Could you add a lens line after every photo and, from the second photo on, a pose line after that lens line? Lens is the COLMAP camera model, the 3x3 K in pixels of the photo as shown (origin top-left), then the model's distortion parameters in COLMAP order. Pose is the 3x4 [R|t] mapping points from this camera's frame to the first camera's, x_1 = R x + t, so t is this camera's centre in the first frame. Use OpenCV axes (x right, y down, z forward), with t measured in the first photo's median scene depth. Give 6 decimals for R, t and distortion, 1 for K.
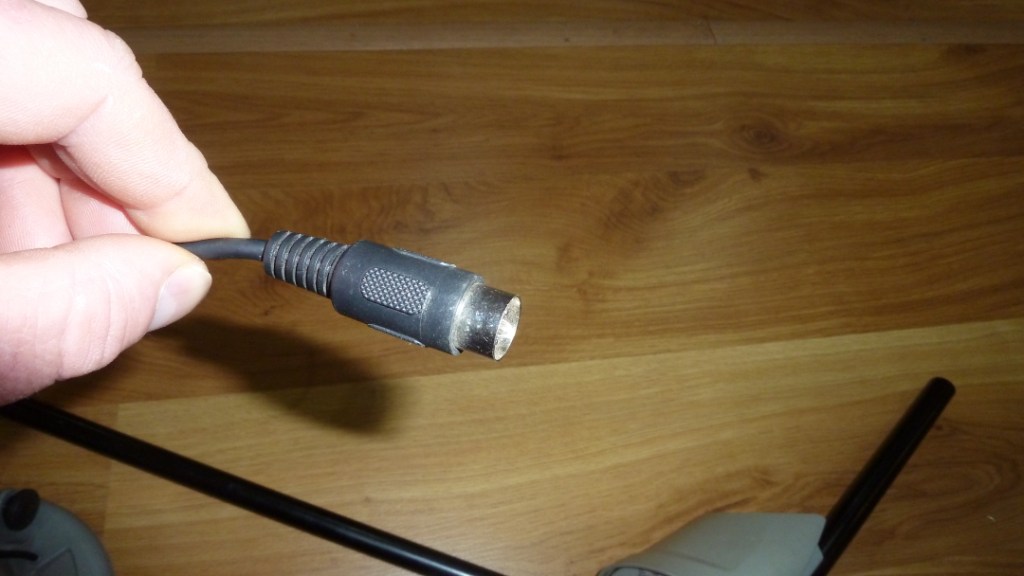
lens RADIAL K [[712.3, 0, 512.0], [0, 712.3, 288.0], [0, 0, 1]] dist [-0.034801, 0.005417]
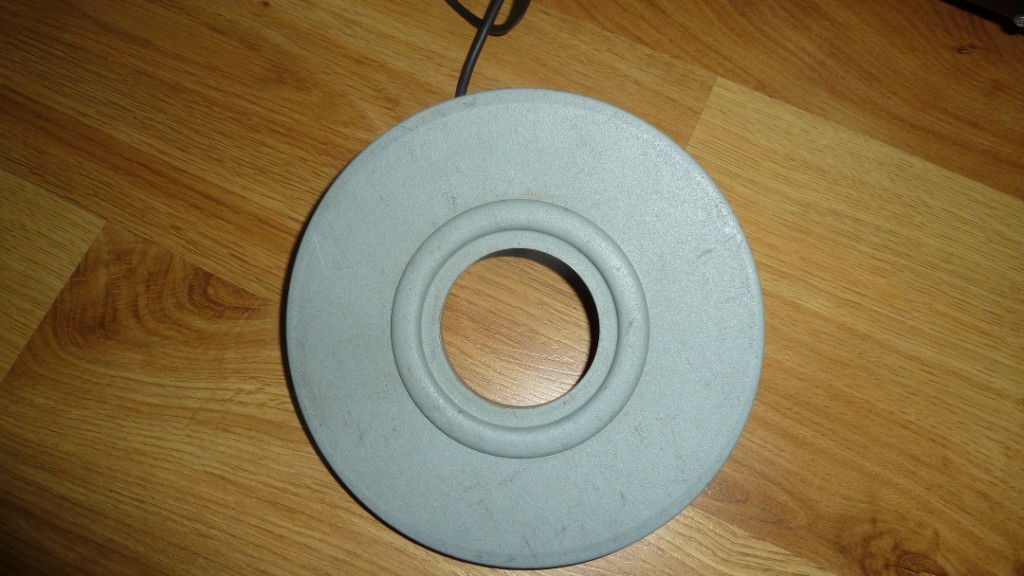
lens RADIAL K [[712.3, 0, 512.0], [0, 712.3, 288.0], [0, 0, 1]] dist [-0.034801, 0.005417]
pose [[0.822413, 0.498573, -0.273975, -0.395309], [-0.433235, 0.861016, 0.266381, 0.218881], [0.368707, -0.100380, 0.924110, 0.273430]]
